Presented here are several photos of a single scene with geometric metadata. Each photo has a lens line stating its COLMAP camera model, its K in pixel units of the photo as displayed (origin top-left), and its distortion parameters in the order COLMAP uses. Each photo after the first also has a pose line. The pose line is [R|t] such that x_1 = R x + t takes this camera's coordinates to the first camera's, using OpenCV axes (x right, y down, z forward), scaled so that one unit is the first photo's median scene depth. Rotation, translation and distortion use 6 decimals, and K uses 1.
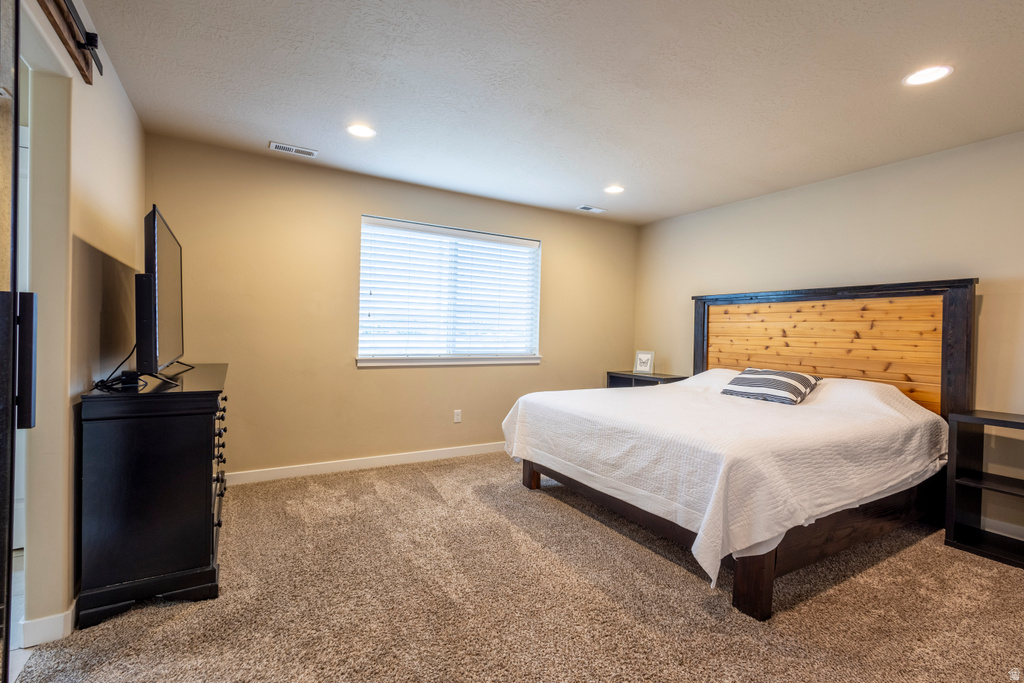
lens RADIAL K [[468.1, 0, 508.2], [0, 468.1, 340.0], [0, 0, 1]] dist [0.006972, -0.003121]
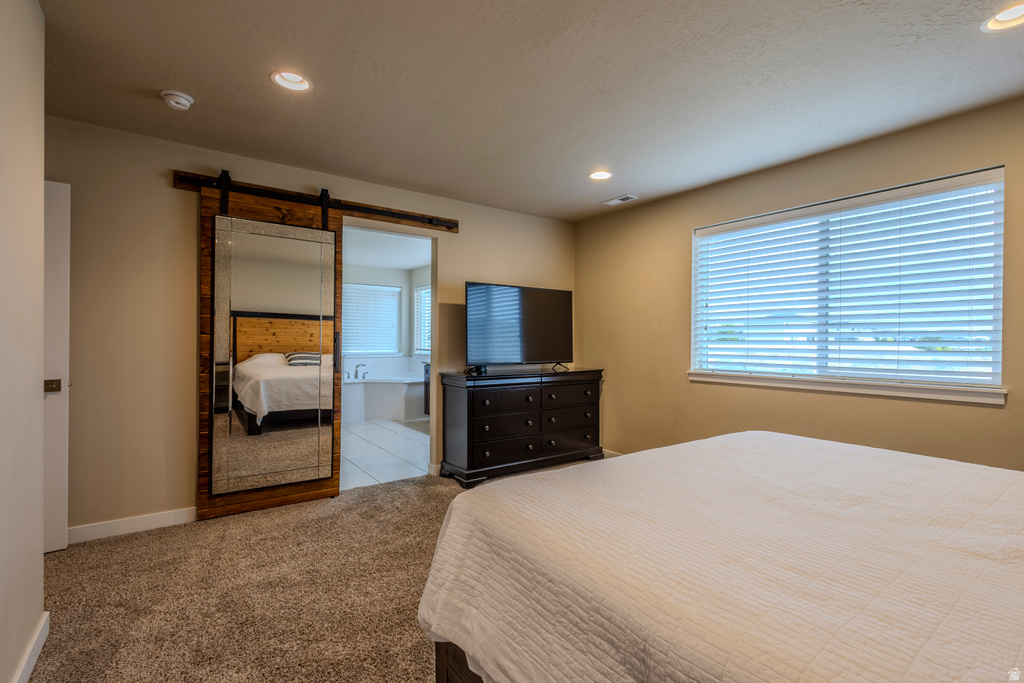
lens RADIAL K [[468.1, 0, 517.9], [0, 468.1, 343.3], [0, 0, 1]] dist [0.006972, -0.003121]
pose [[0.107867, -0.014832, -0.994055, 0.710880], [-0.021044, 0.999631, -0.017198, 0.002956], [0.993943, 0.022774, 0.107515, 0.574699]]
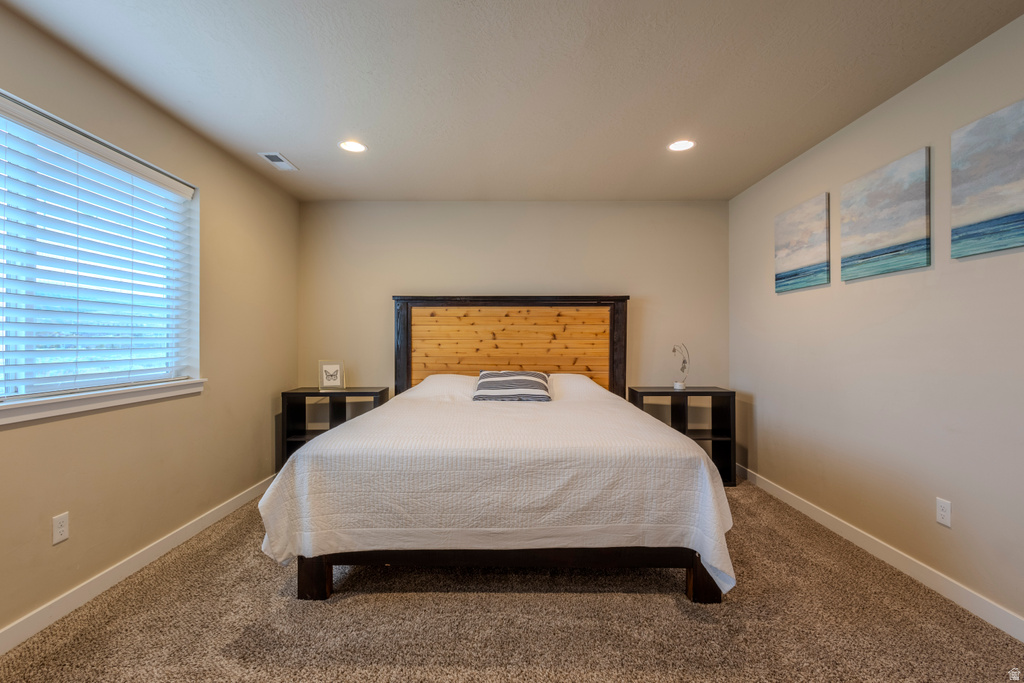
lens RADIAL K [[468.1, 0, 510.6], [0, 468.1, 340.8], [0, 0, 1]] dist [0.006972, -0.003121]
pose [[0.500978, -0.023849, 0.865131, -0.350473], [0.027592, 0.999552, 0.011576, -0.016309], [-0.865020, 0.018072, 0.501412, 0.484326]]
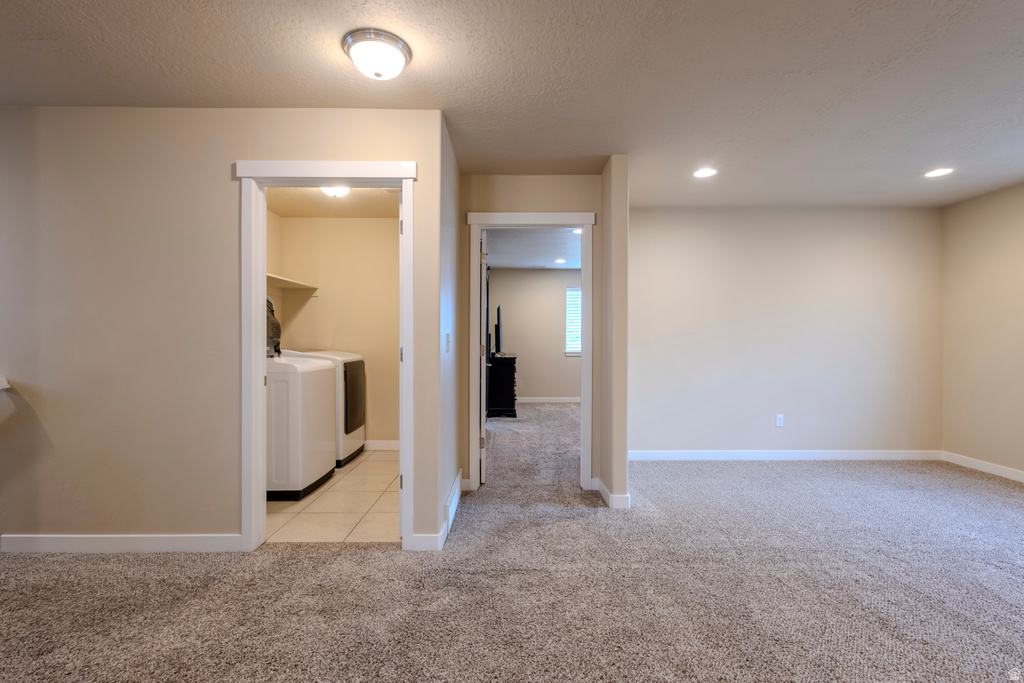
lens RADIAL K [[468.1, 0, 511.7], [0, 468.1, 340.8], [0, 0, 1]] dist [0.006972, -0.003121]
pose [[0.863344, -0.024195, -0.504036, 0.617608], [0.015831, 0.999657, -0.020870, 0.030900], [0.504368, 0.010039, 0.863431, -1.118305]]
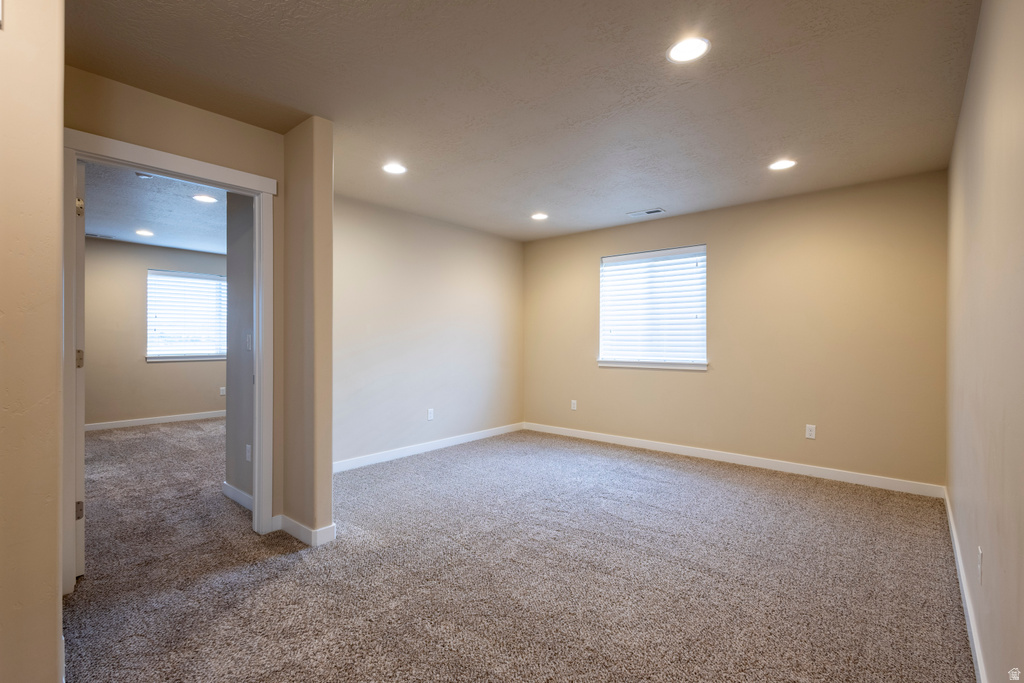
lens RADIAL K [[468.1, 0, 508.5], [0, 468.1, 338.5], [0, 0, 1]] dist [0.006972, -0.003121]
pose [[0.945738, -0.024164, 0.324031, 0.371308], [0.027662, 0.999598, -0.006195, 0.022788], [-0.323751, 0.014822, 0.946026, -1.038754]]
